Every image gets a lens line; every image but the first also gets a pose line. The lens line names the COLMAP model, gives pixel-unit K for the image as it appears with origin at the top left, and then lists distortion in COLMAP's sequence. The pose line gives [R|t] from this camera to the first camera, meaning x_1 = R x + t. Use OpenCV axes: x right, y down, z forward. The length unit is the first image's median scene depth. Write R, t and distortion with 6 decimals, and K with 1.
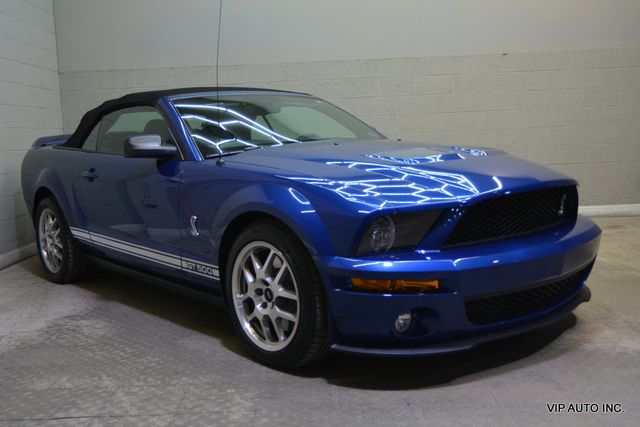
lens RADIAL K [[673.2, 0, 320.0], [0, 673.2, 213.5], [0, 0, 1]] dist [-0.007603, -0.001330]
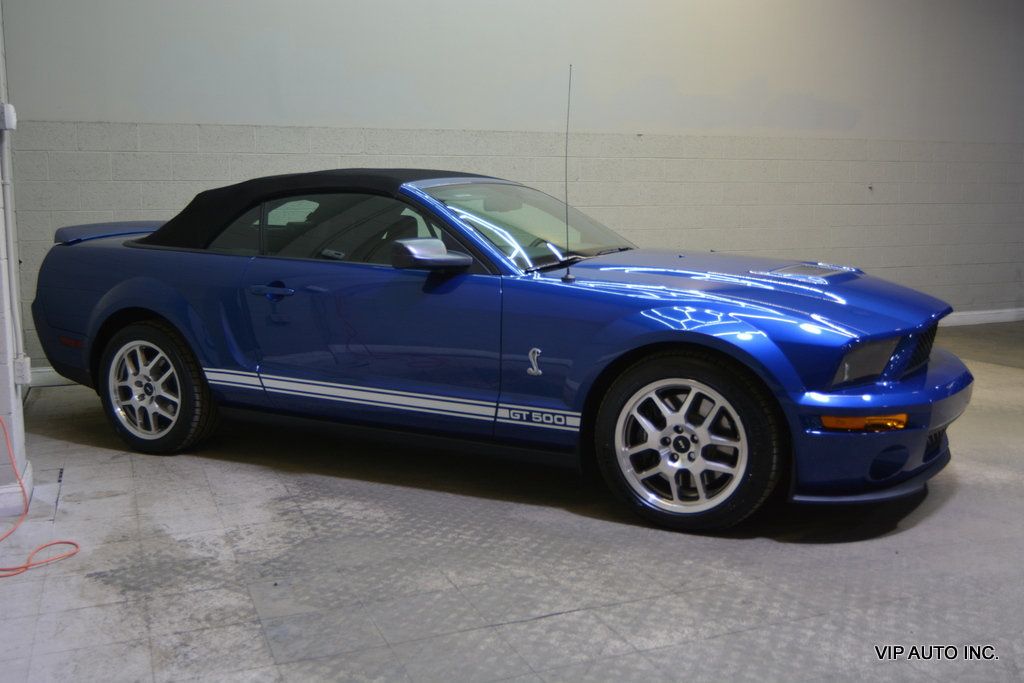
lens RADIAL K [[975.1, 0, 512.0], [0, 975.1, 341.5], [0, 0, 1]] dist [-0.011479, -0.007762]
pose [[0.928518, -0.016428, 0.370923, -0.541432], [0.014249, 0.999861, 0.008614, -0.012322], [-0.371013, -0.002713, 0.928624, -0.010156]]
